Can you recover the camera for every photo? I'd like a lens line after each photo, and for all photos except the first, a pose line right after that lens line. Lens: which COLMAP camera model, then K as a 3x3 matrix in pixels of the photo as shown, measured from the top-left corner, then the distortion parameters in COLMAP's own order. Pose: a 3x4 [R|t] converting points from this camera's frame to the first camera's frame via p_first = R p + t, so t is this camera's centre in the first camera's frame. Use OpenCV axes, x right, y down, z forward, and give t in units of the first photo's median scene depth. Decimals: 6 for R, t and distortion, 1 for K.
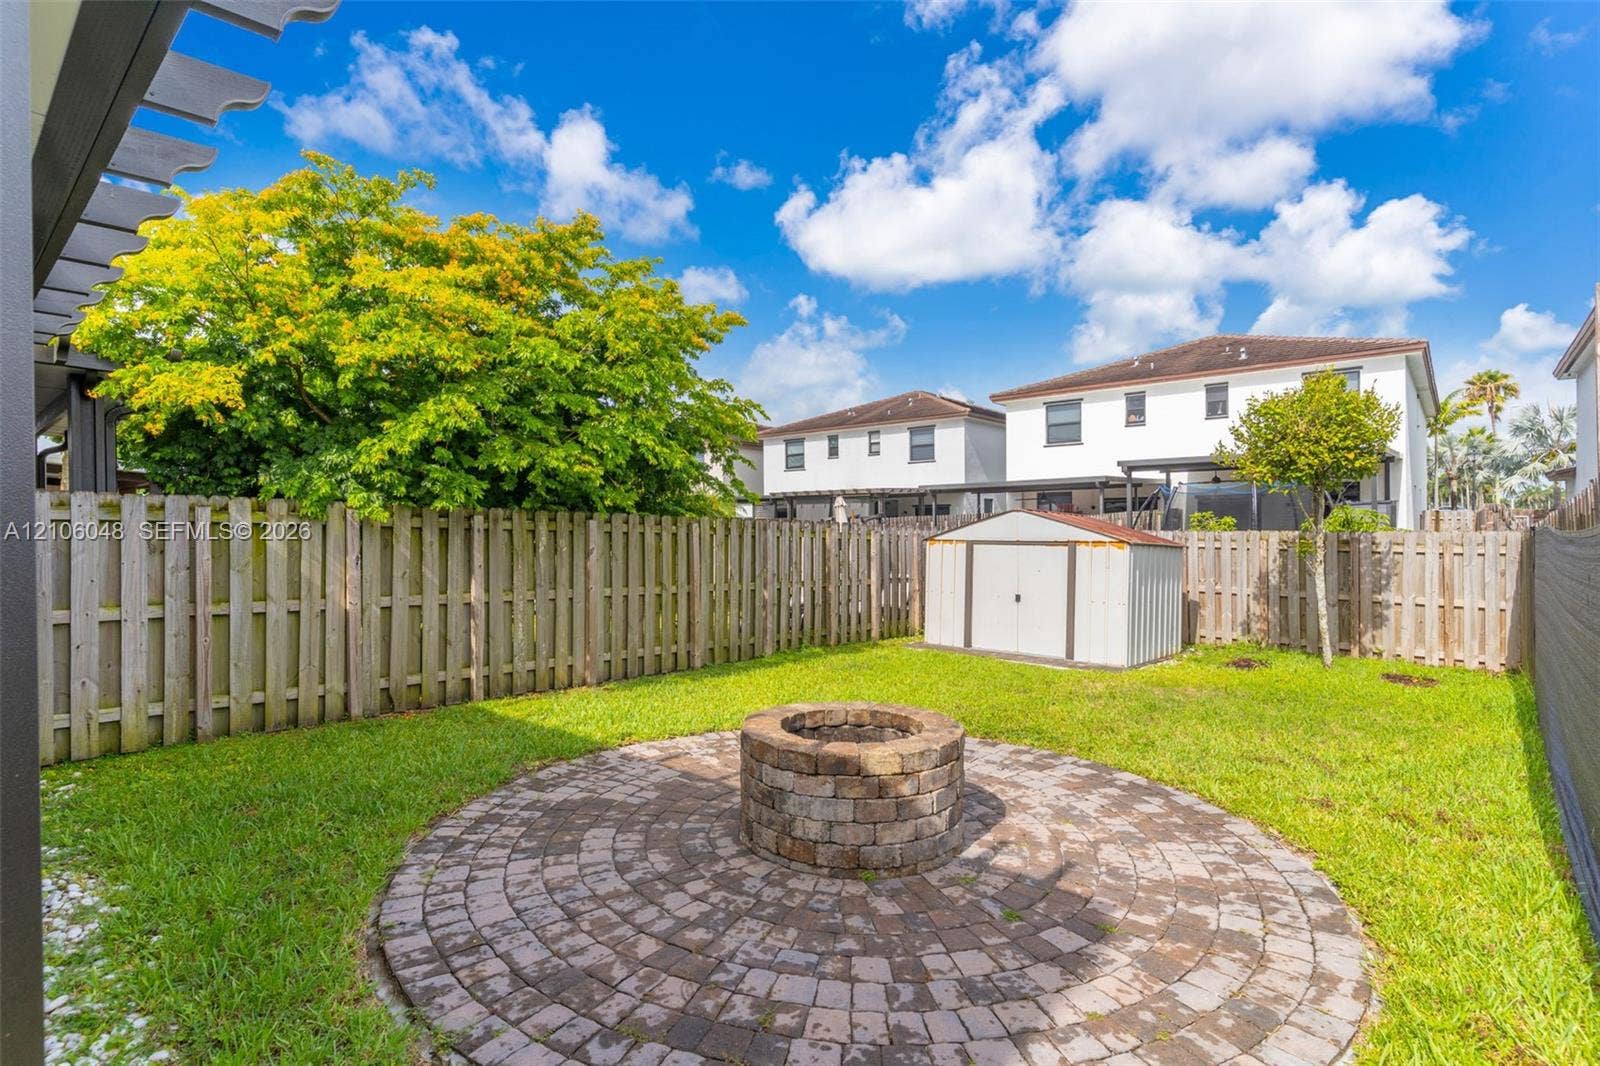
lens RADIAL K [[773.8, 0, 807.4], [0, 773.8, 538.5], [0, 0, 1]] dist [0.000850, -0.000403]
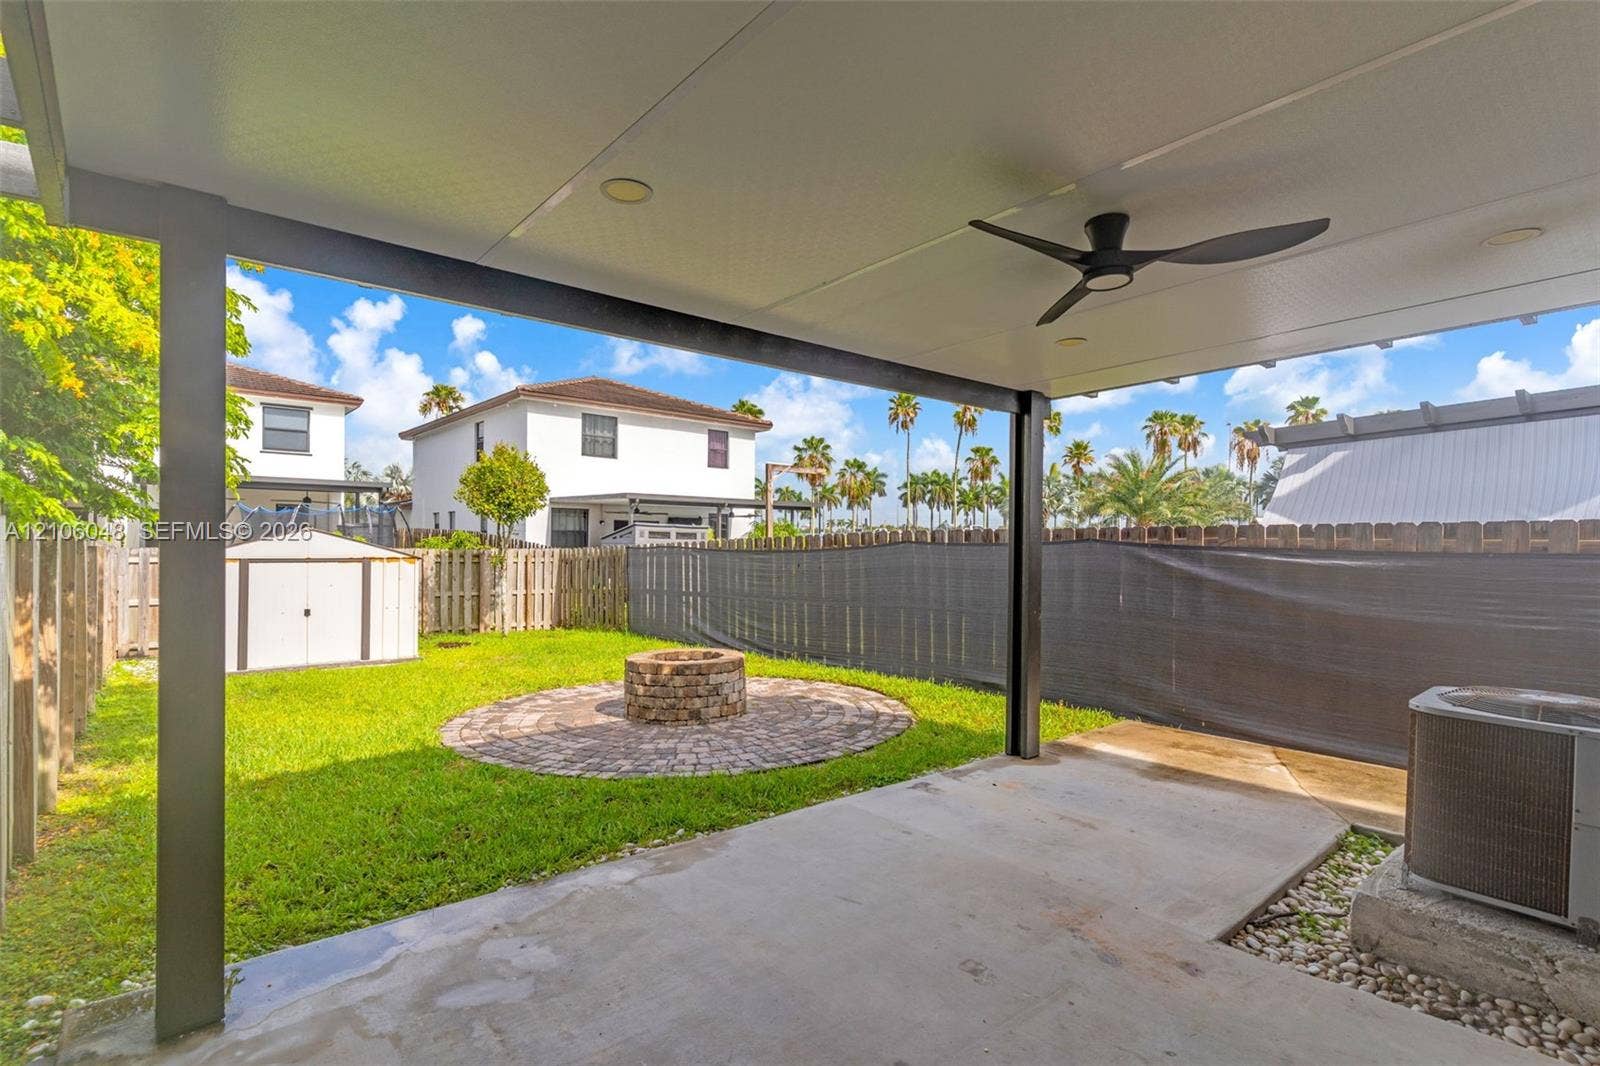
lens RADIAL K [[757.8, 0, 800.0], [0, 757.8, 533.0], [0, 0, 1]] dist [0.000145, 0.000241]
pose [[0.147348, 0.016539, 0.988946, -1.822095], [0.007646, 0.999811, -0.017860, -0.023640], [-0.989055, 0.010193, 0.147194, 0.480187]]
